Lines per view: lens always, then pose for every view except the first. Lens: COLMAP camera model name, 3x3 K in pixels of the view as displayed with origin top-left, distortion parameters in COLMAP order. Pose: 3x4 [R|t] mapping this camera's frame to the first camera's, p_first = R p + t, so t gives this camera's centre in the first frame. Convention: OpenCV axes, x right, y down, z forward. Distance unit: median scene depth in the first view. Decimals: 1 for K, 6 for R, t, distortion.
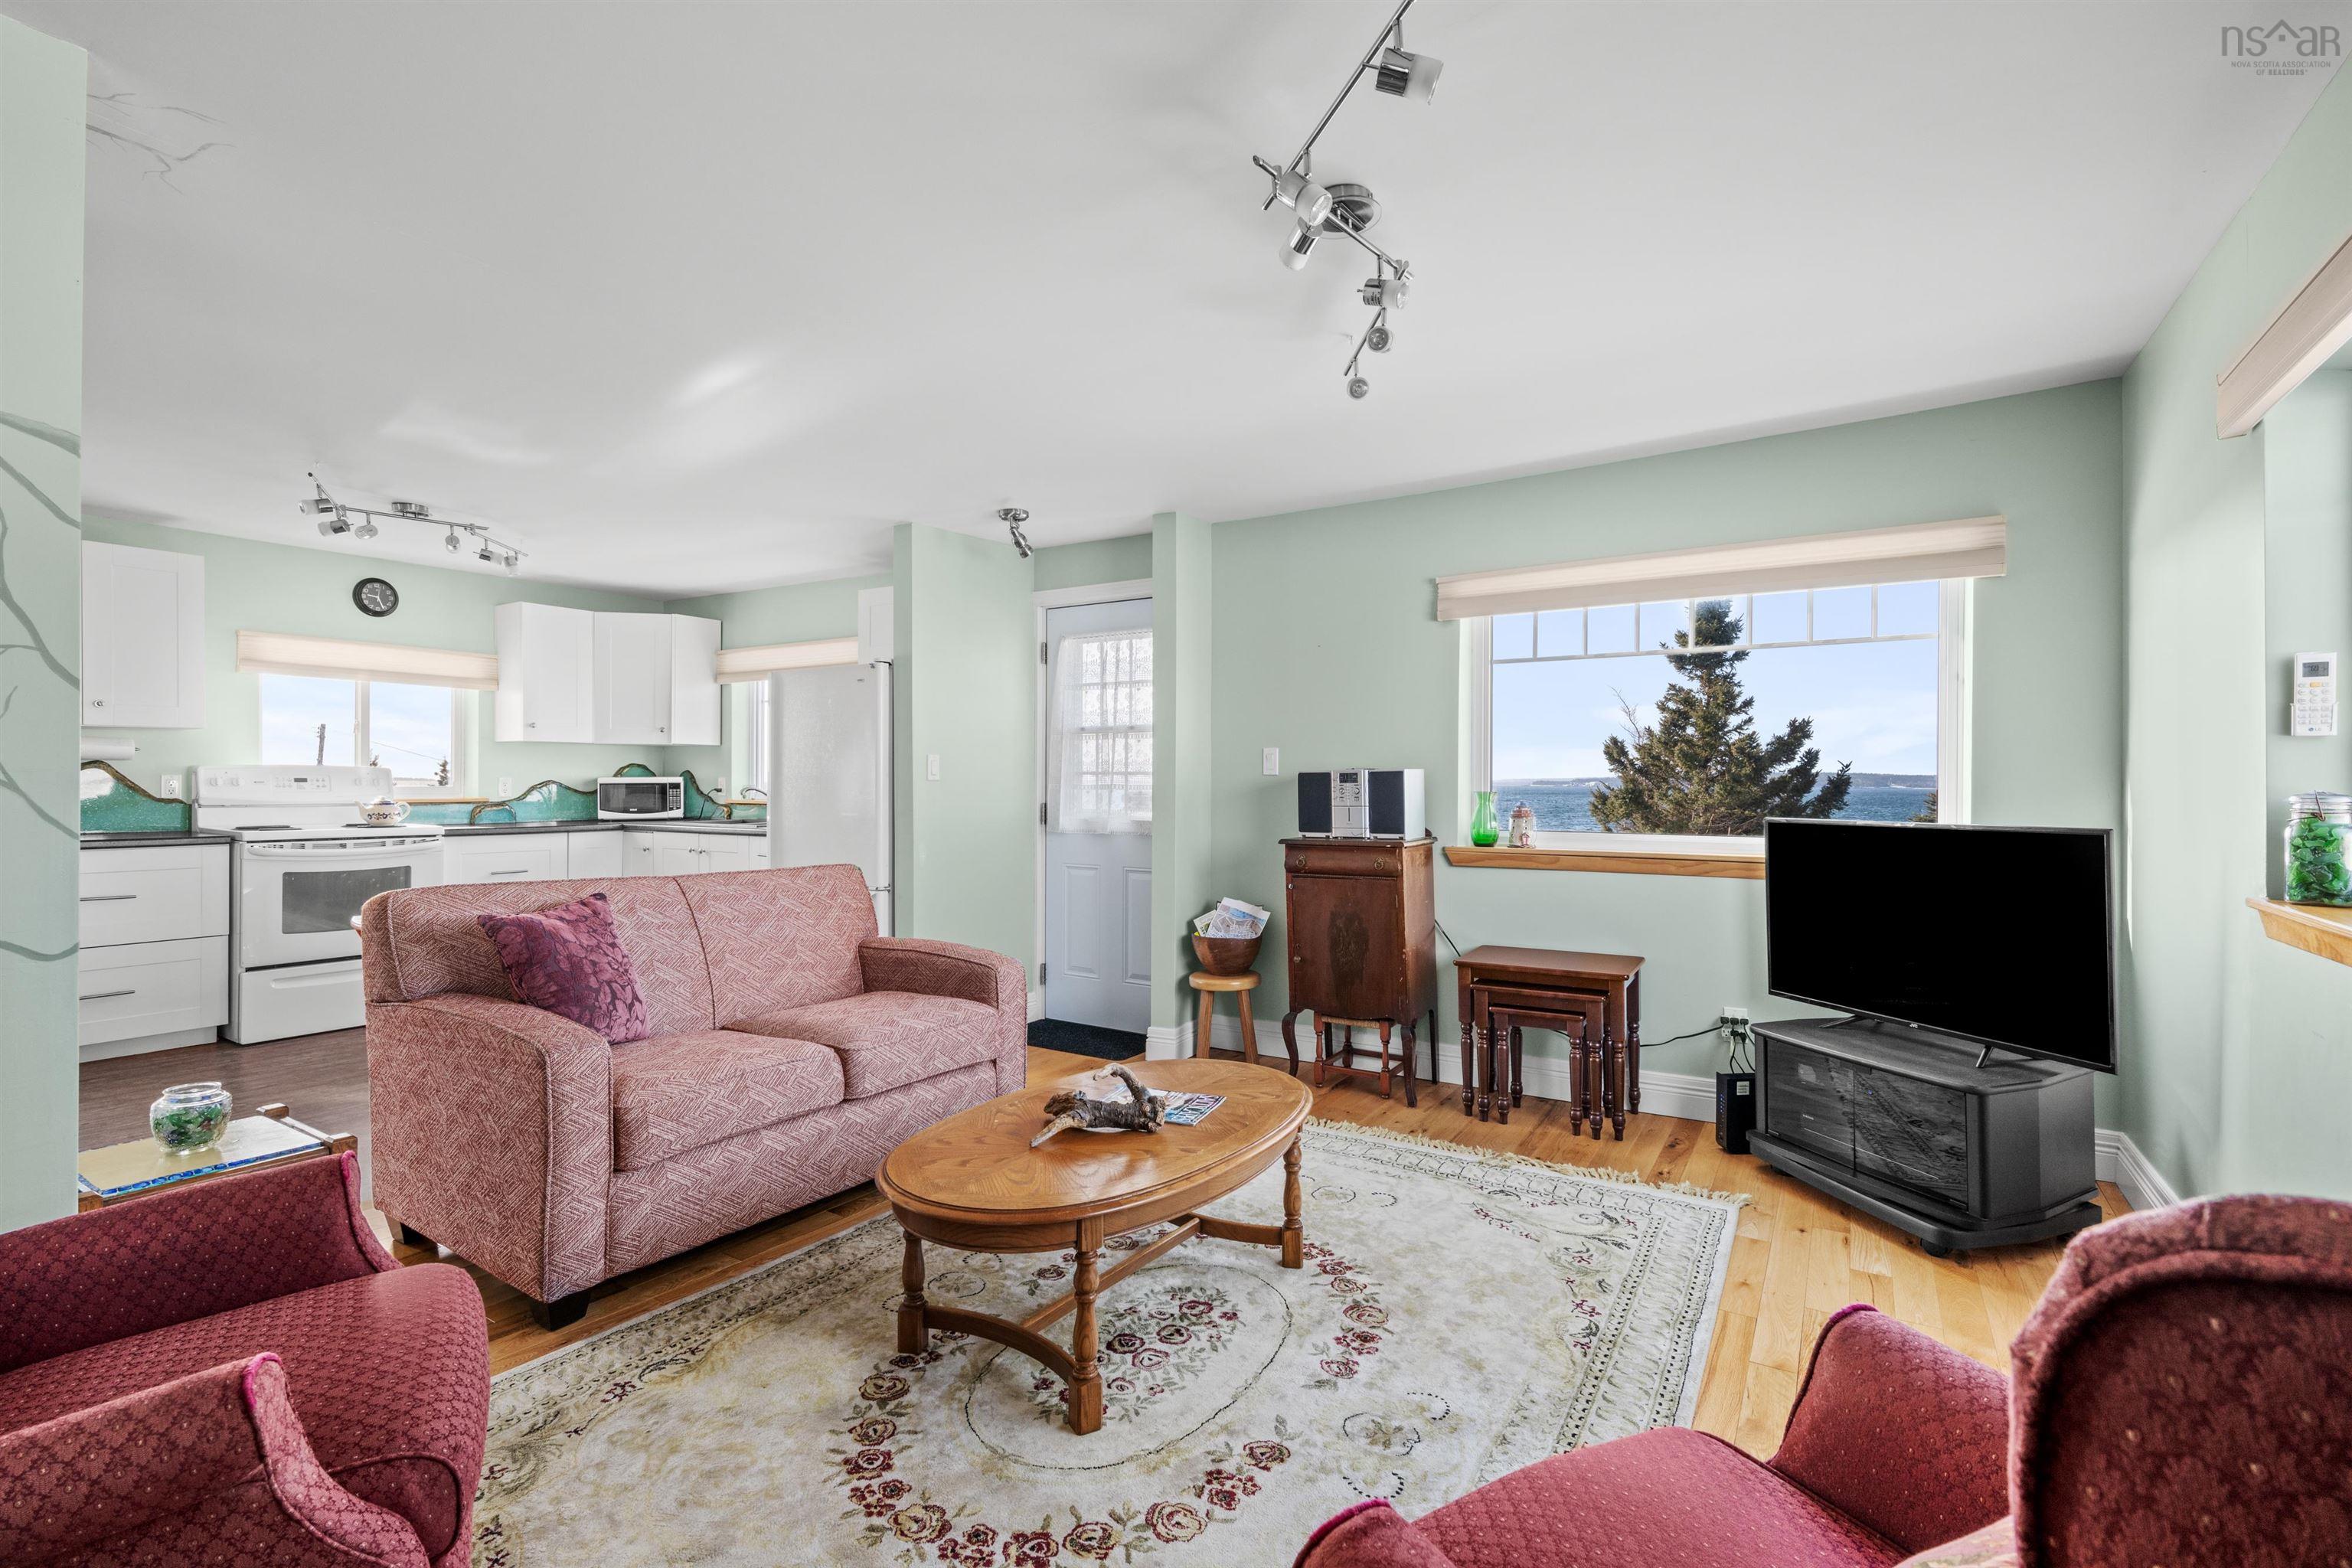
lens RADIAL K [[1039.8, 0, 1178.4], [0, 1039.8, 783.8], [0, 0, 1]] dist [0.002208, -0.000386]
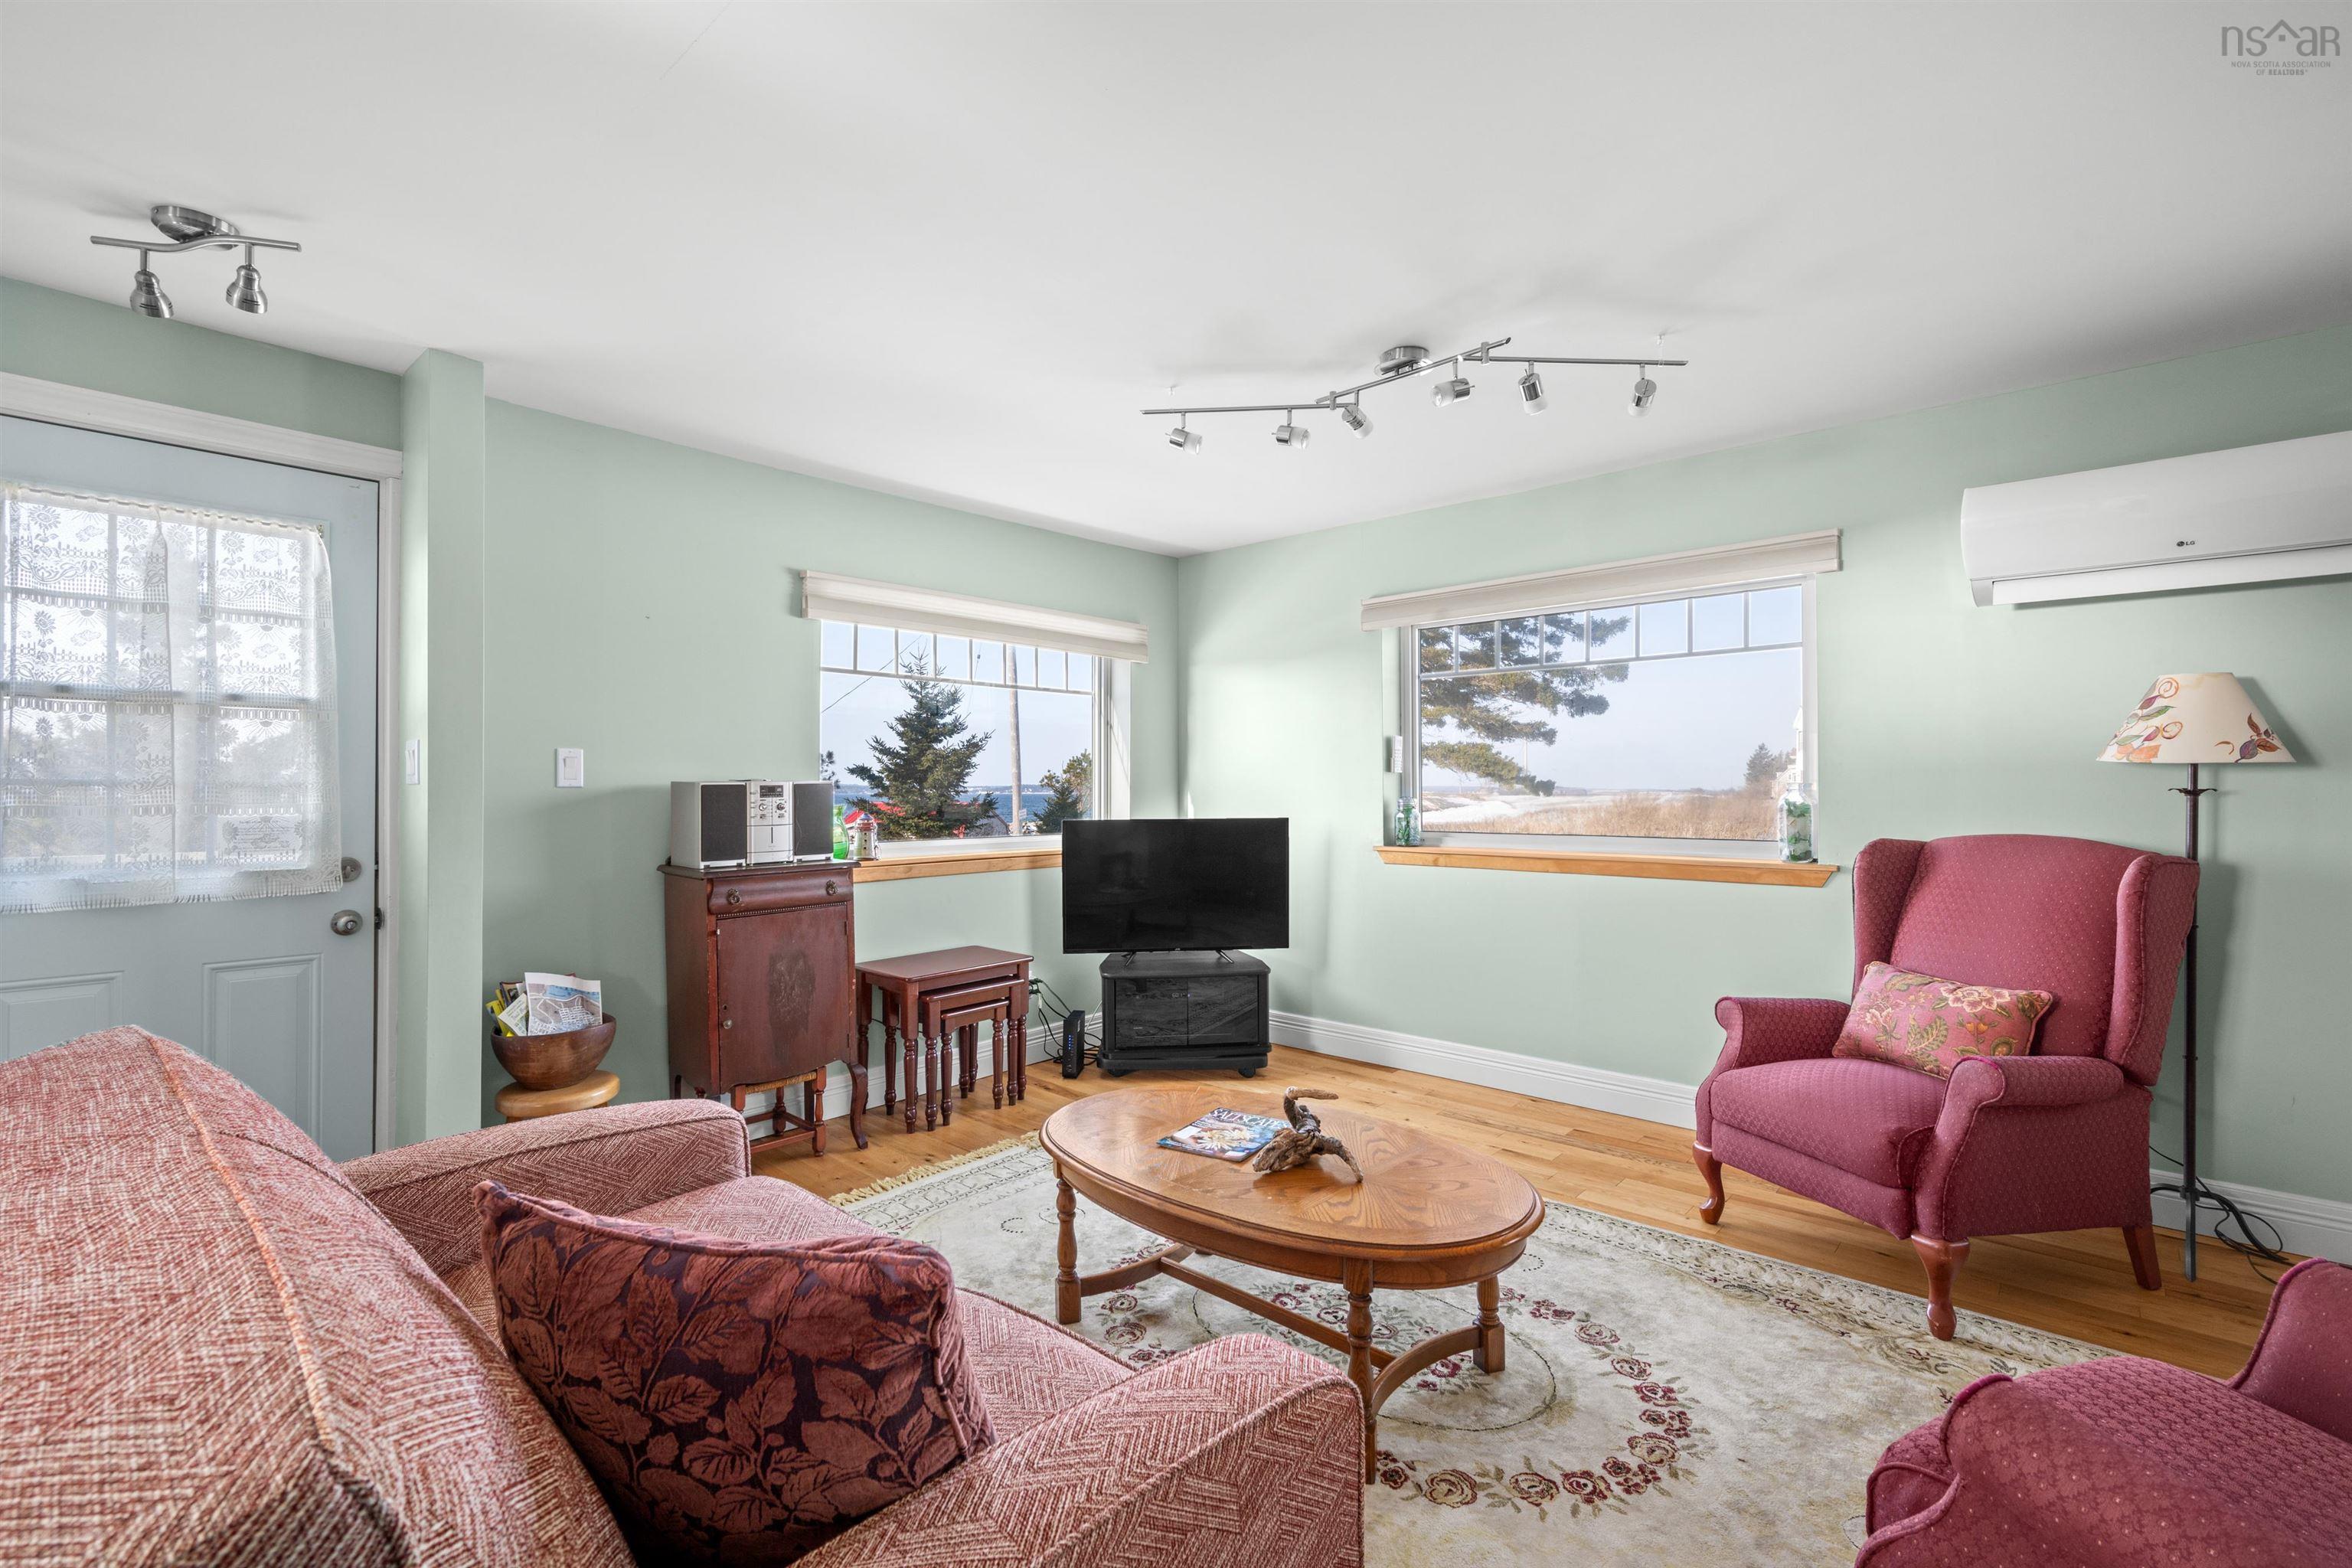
lens RADIAL K [[1039.8, 0, 1165.7], [0, 1039.8, 787.8], [0, 0, 1]] dist [0.002208, -0.000386]
pose [[0.167262, -0.002470, 0.985909, -0.617618], [0.003712, 0.999991, 0.001875, -0.009048], [-0.985905, 0.003346, 0.167270, 0.563152]]
